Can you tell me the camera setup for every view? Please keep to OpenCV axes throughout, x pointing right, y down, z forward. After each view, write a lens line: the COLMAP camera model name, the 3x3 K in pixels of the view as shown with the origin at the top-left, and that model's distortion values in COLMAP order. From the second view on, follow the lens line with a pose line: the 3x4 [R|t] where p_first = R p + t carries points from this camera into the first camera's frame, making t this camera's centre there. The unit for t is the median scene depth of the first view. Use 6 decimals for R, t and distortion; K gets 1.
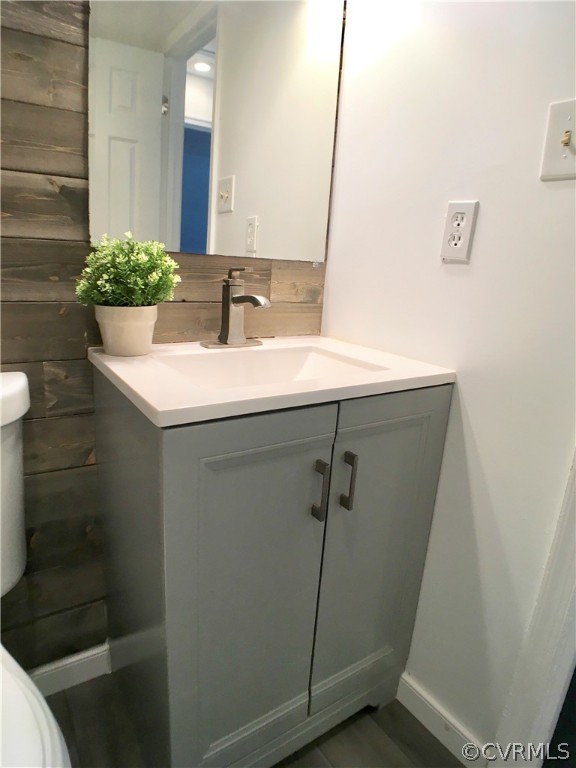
lens RADIAL K [[456.3, 0, 295.2], [0, 456.3, 377.4], [0, 0, 1]] dist [-0.083796, 0.008715]
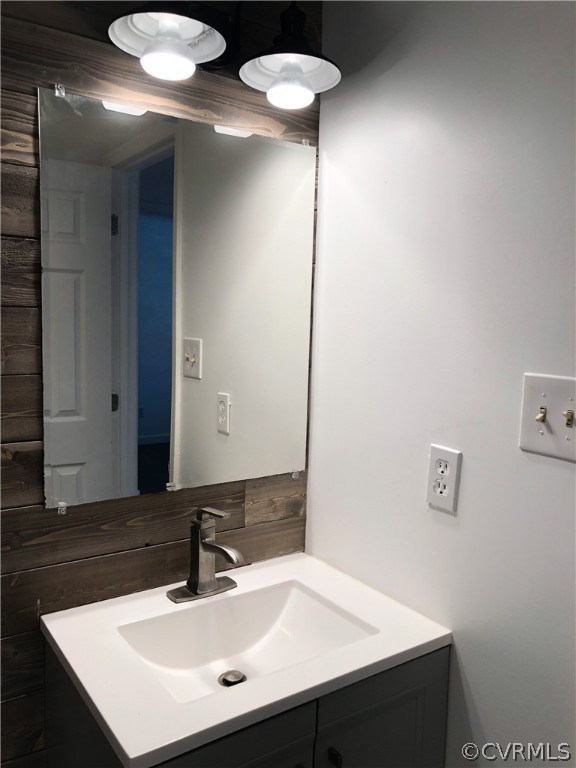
lens RADIAL K [[622.5, 0, 281.1], [0, 622.5, 388.2], [0, 0, 1]] dist [0.045010, -0.061314]
pose [[0.999215, -0.037535, -0.012707, 0.049800], [0.035413, 0.989689, -0.138783, -0.319399], [0.017785, 0.138224, 0.990241, -0.288454]]
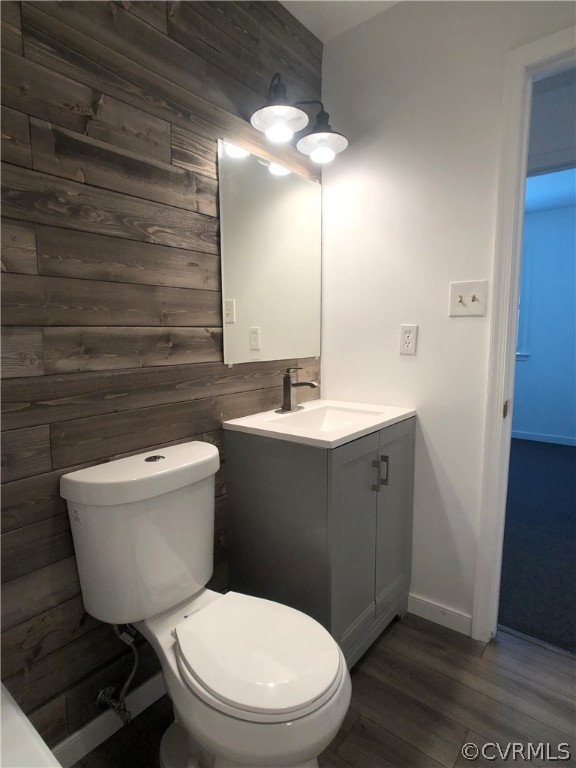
lens RADIAL K [[407.6, 0, 282.8], [0, 407.6, 388.0], [0, 0, 1]] dist [-0.009210, 0.000890]
pose [[0.962820, -0.108982, 0.247185, -0.598719], [0.134319, 0.987021, -0.088019, -0.026443], [-0.234385, 0.117948, 0.964962, -0.551533]]
